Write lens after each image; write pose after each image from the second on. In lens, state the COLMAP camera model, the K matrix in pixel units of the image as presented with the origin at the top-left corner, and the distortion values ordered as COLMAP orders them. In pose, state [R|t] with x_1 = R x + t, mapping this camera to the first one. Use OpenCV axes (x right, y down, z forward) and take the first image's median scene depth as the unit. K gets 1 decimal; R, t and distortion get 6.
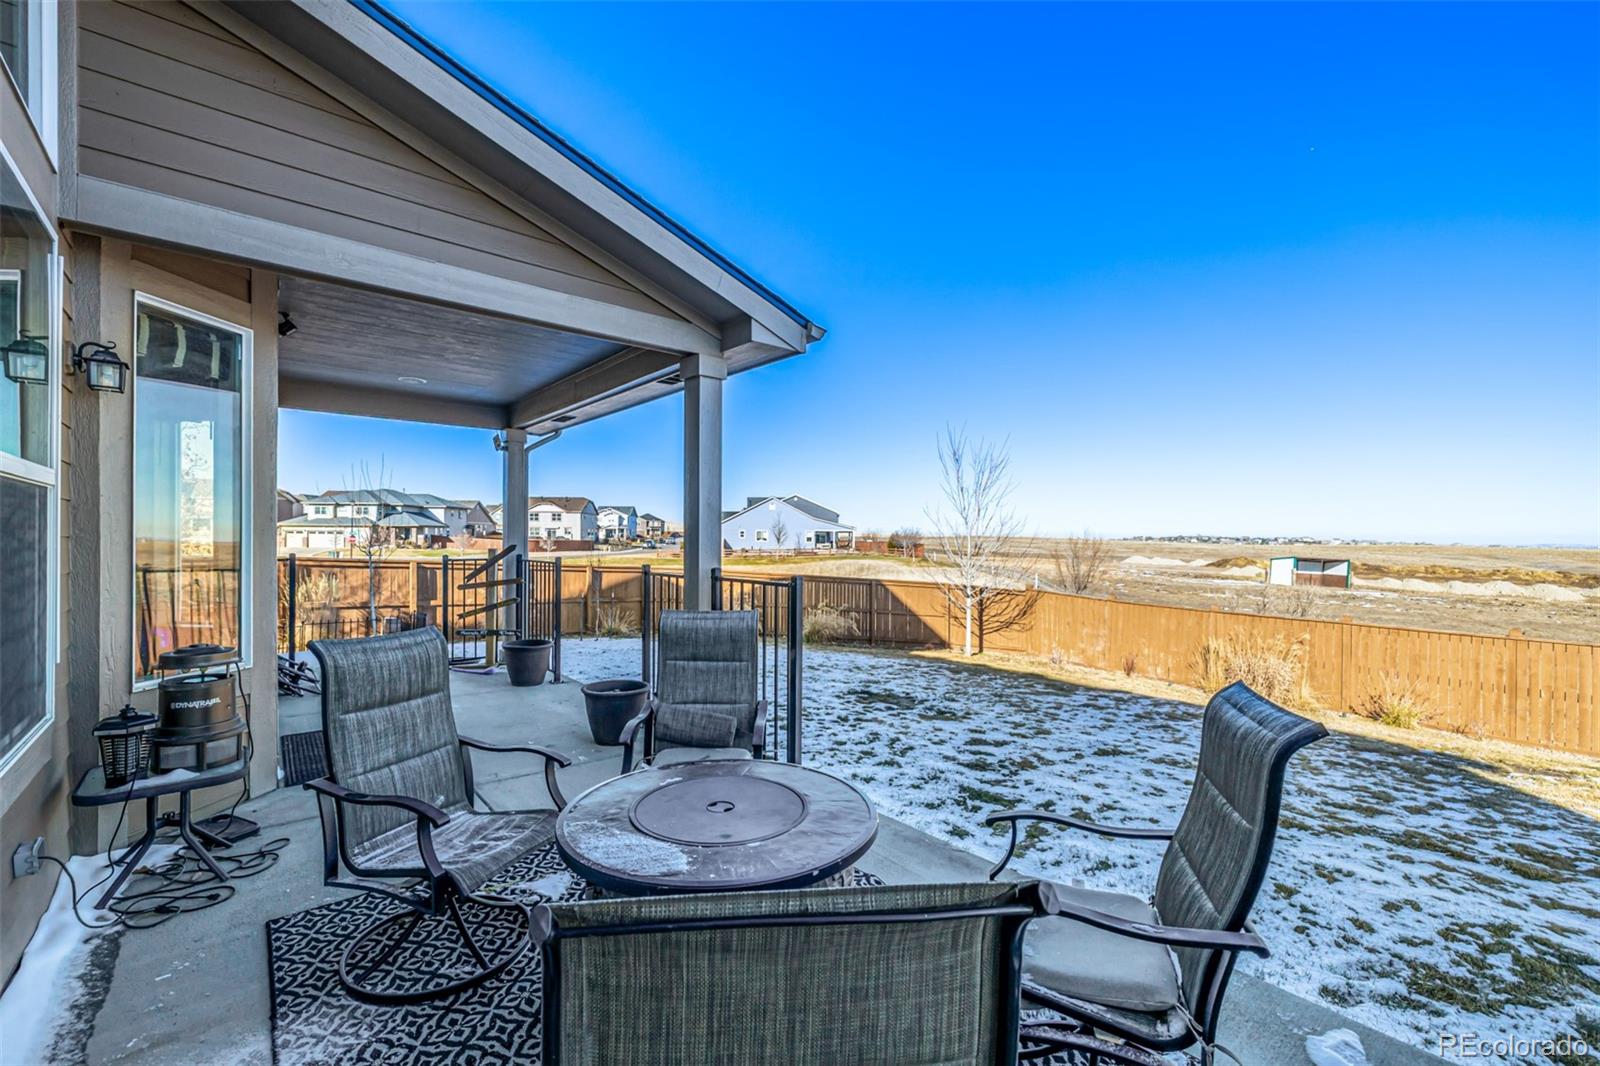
lens RADIAL K [[679.1, 0, 800.0], [0, 679.1, 533.0], [0, 0, 1]] dist [-0.001474, -0.000280]
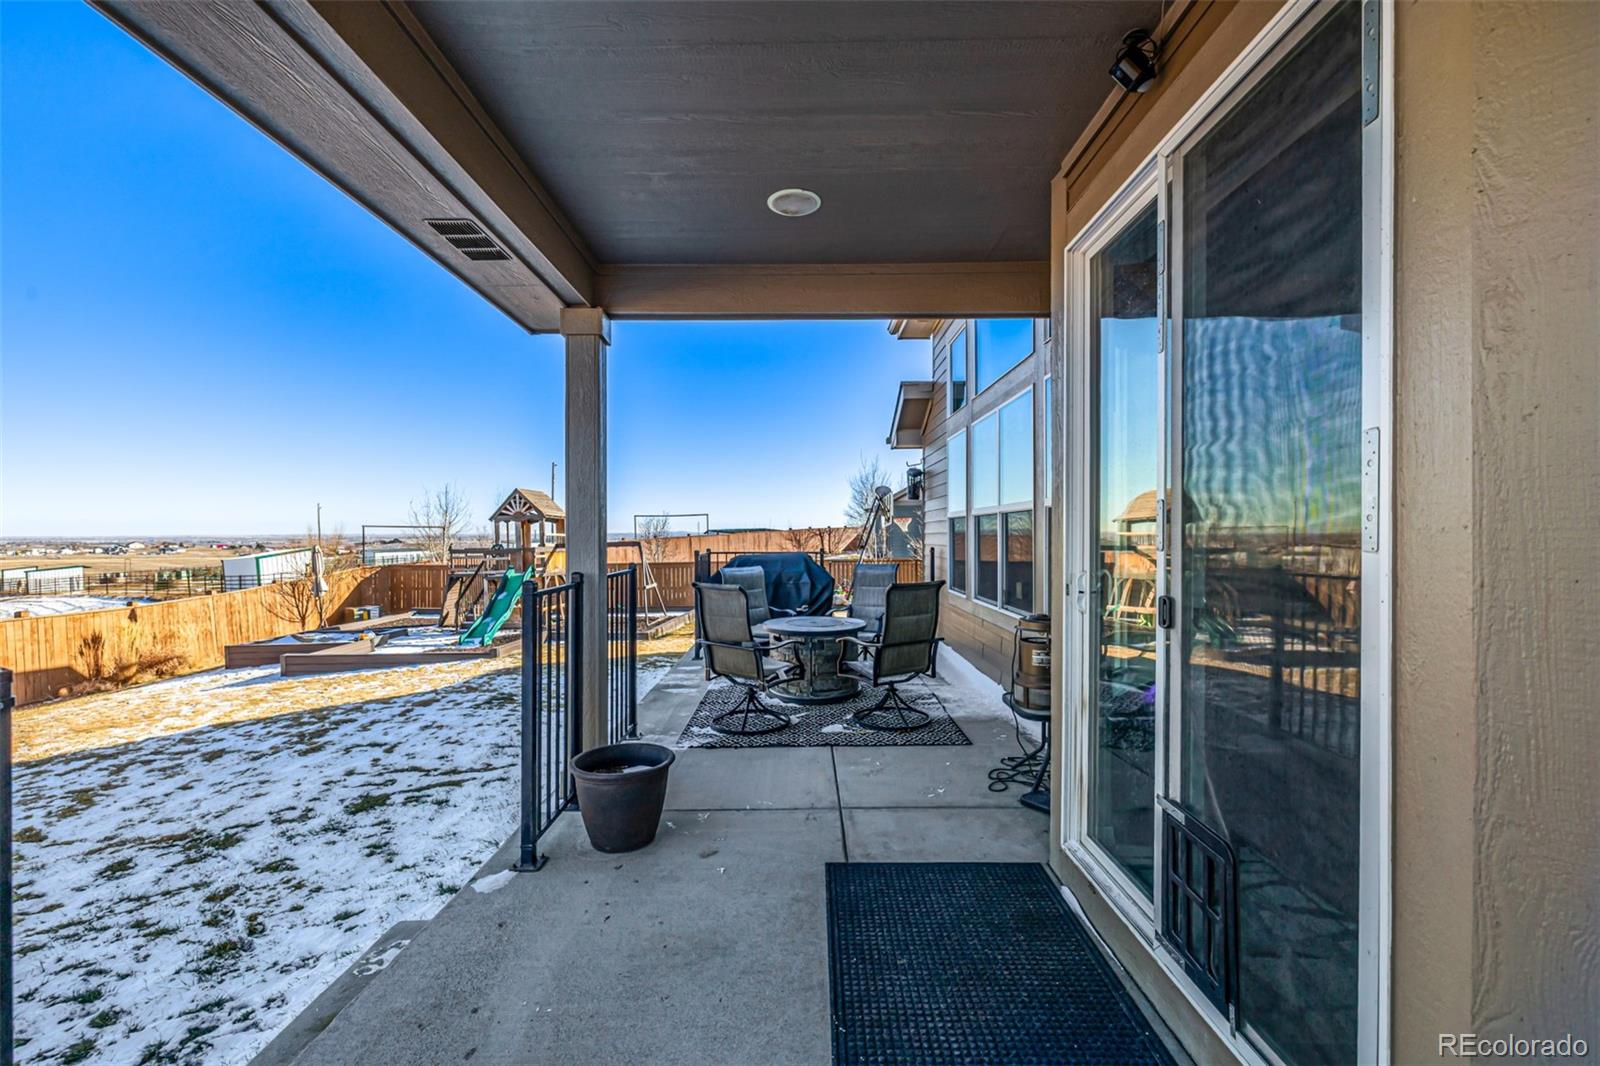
lens RADIAL K [[679.1, 0, 800.0], [0, 679.1, 533.0], [0, 0, 1]] dist [-0.001474, -0.000280]
pose [[-0.771621, -0.006742, 0.636047, -0.648315], [-0.007342, 0.999972, 0.001693, 0.002155], [-0.636040, -0.003363, -0.771649, 1.104933]]
